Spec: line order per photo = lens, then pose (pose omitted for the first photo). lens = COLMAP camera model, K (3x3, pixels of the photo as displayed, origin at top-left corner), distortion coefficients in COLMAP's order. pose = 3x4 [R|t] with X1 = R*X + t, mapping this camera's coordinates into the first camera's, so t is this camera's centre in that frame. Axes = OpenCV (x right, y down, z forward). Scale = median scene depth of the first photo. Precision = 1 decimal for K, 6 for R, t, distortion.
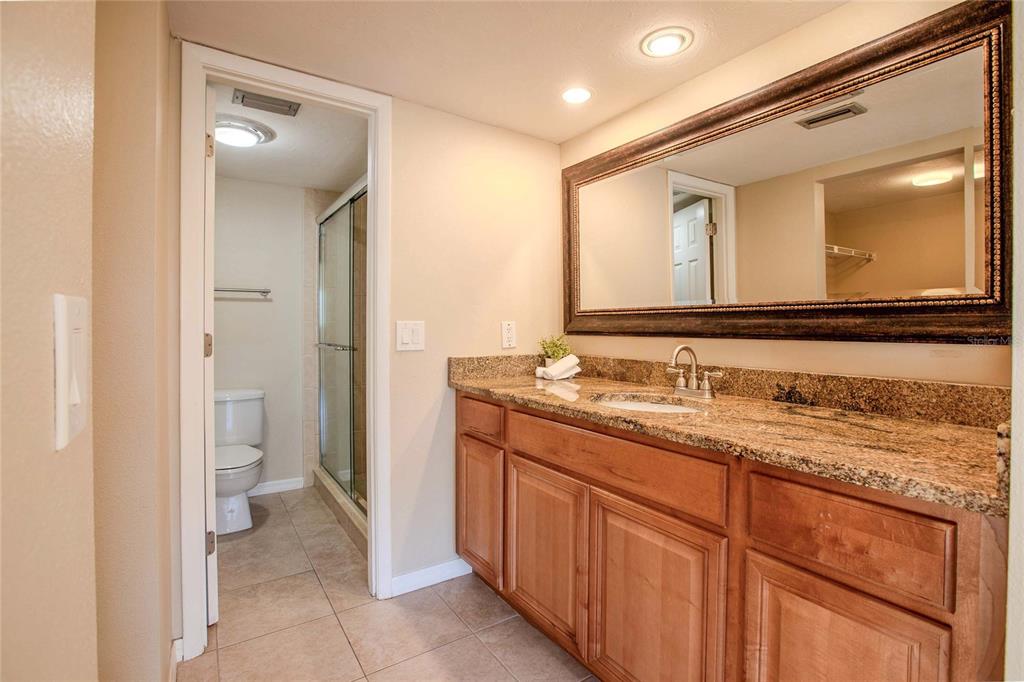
lens RADIAL K [[480.9, 0, 510.0], [0, 480.9, 334.2], [0, 0, 1]] dist [-0.000752, 0.000124]
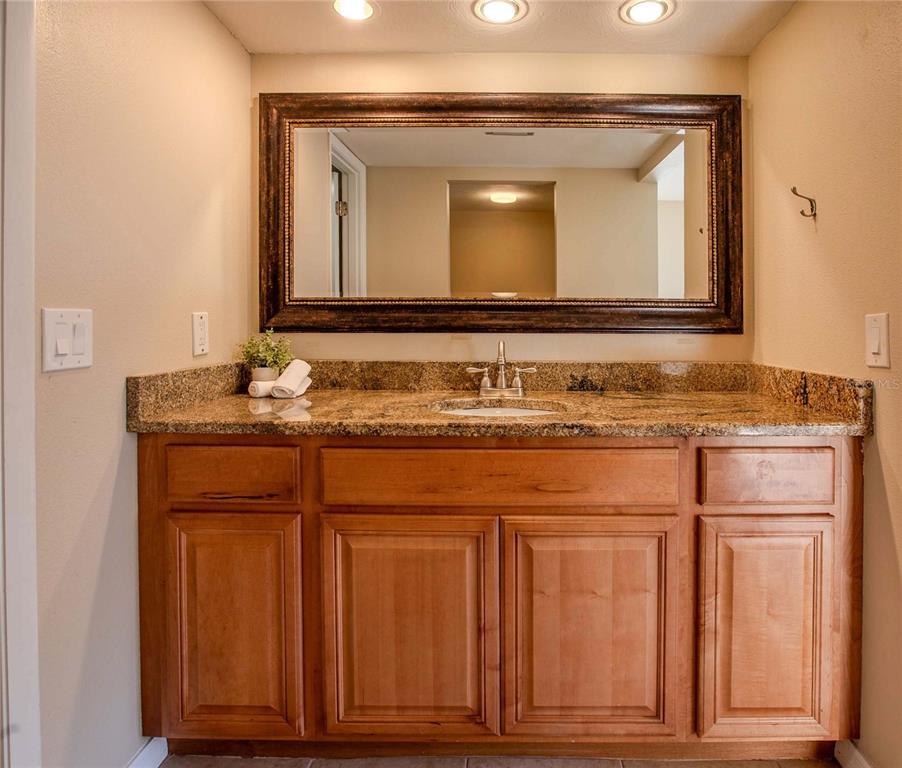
lens RADIAL K [[587.9, 0, 451.0], [0, 587.9, 317.4], [0, 0, 1]] dist [-0.017757, 0.000251]
pose [[0.555854, 0.008301, 0.831238, -0.554518], [0.009755, 0.999816, -0.016507, -0.004273], [-0.831223, 0.017284, 0.555671, 0.400487]]
